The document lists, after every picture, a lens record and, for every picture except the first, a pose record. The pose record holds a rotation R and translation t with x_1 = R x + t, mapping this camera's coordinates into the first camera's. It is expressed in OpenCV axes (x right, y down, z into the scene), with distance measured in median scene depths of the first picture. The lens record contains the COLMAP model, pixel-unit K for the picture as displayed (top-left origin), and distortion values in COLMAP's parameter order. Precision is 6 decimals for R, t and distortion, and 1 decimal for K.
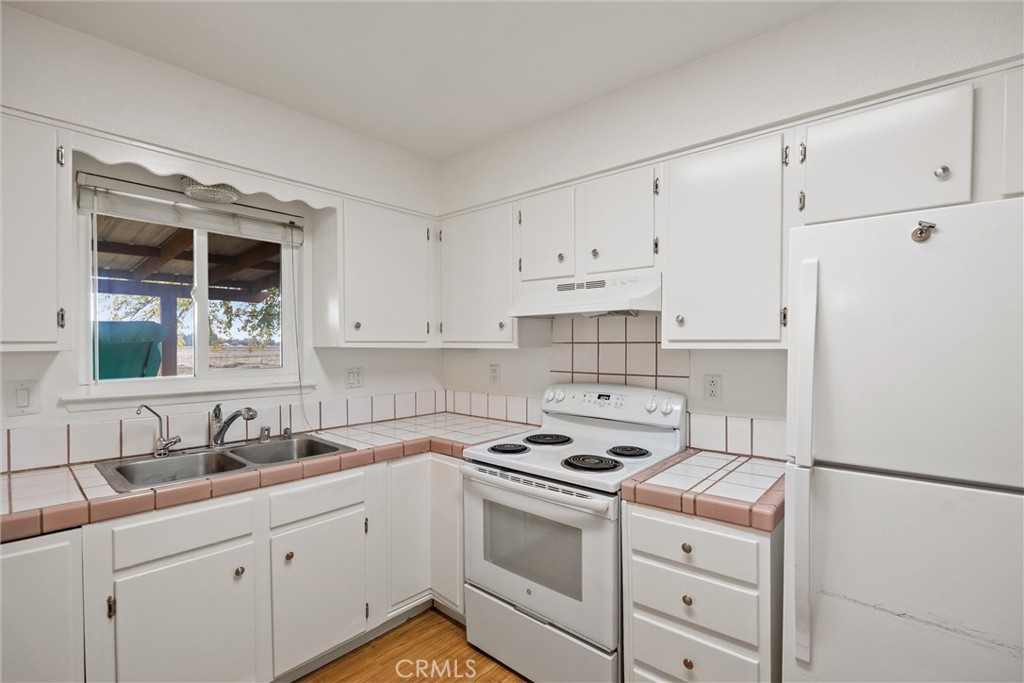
lens RADIAL K [[463.0, 0, 518.0], [0, 463.0, 353.4], [0, 0, 1]] dist [-0.014254, 0.000801]
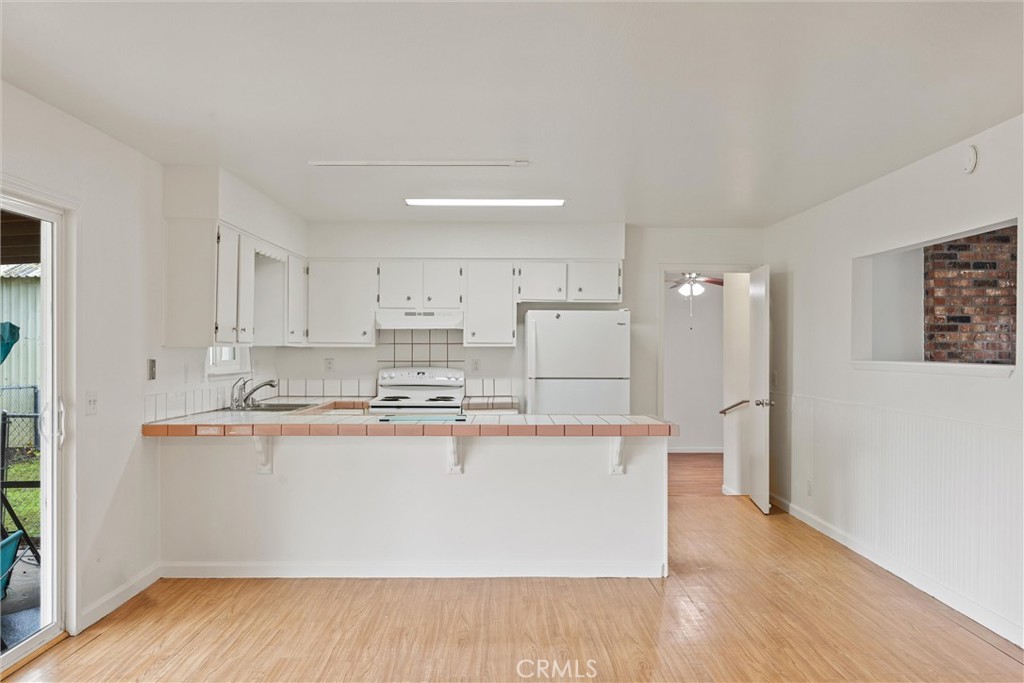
lens RADIAL K [[916.2, 0, 509.4], [0, 916.2, 341.9], [0, 0, 1]] dist [-0.012812, 0.001544]
pose [[0.747203, 0.003460, 0.664587, -2.100711], [0.013655, 0.999695, -0.020558, 0.052352], [-0.664456, 0.024436, 0.746928, -2.072599]]
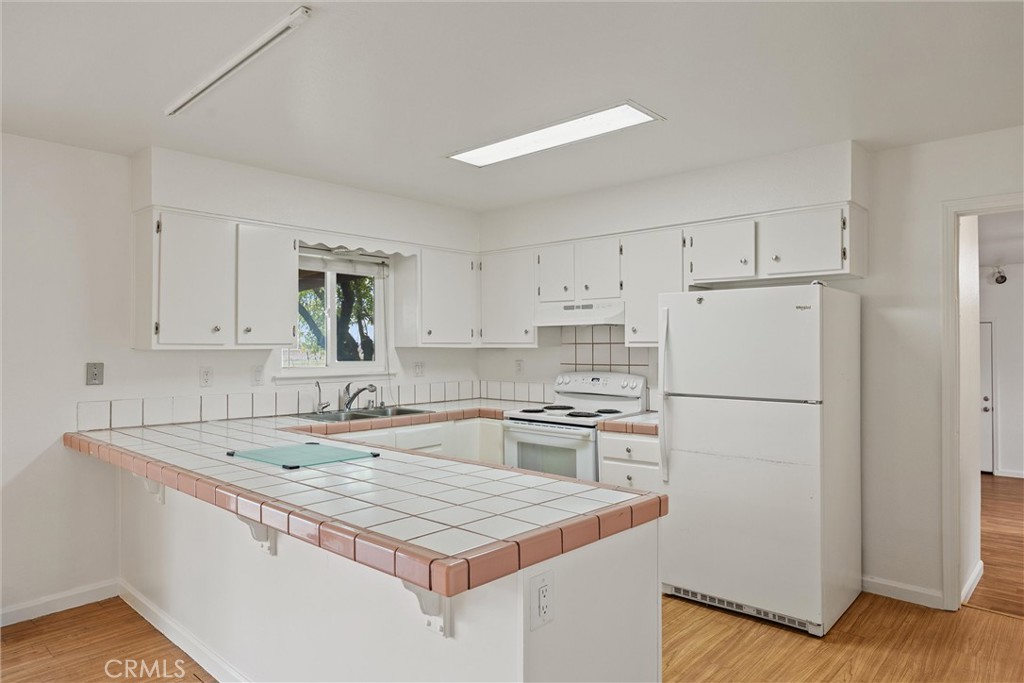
lens RADIAL K [[632.2, 0, 511.5], [0, 632.2, 340.2], [0, 0, 1]] dist [-0.018108, -0.000236]
pose [[0.999616, -0.004092, -0.027407, -0.032235], [0.003278, 0.999554, -0.029692, 0.028403], [0.027516, 0.029591, 0.999183, -1.136403]]
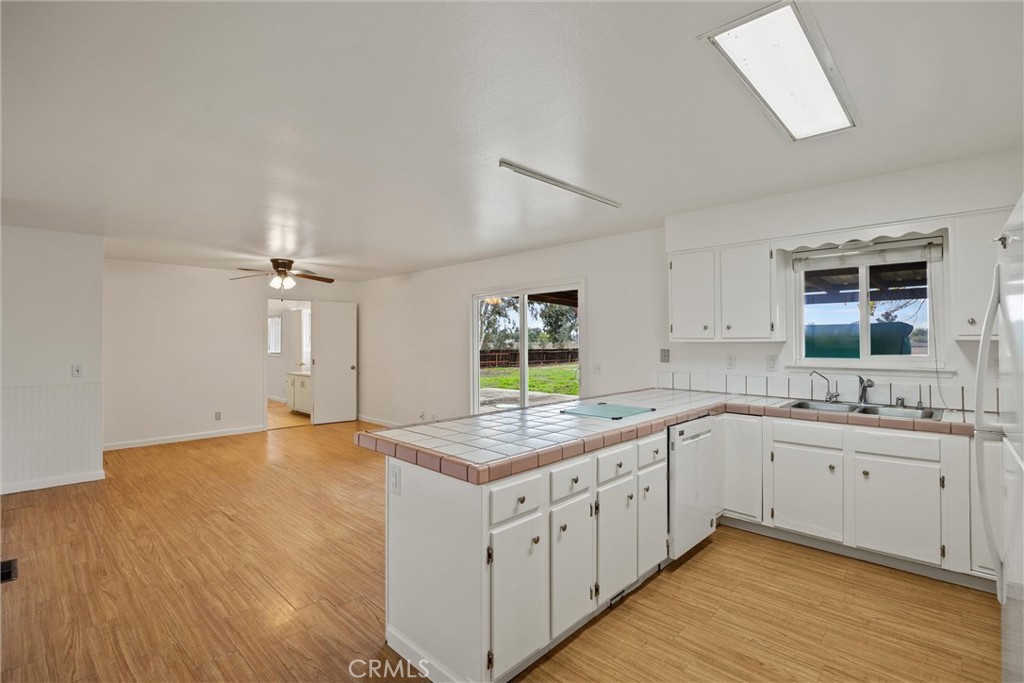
lens RADIAL K [[463.0, 0, 514.5], [0, 463.0, 332.7], [0, 0, 1]] dist [-0.014254, 0.000801]
pose [[-0.037778, -0.016492, -0.999150, 0.945080], [-0.014769, 0.999764, -0.015944, 0.003251], [0.999177, 0.014154, -0.038013, -0.121926]]
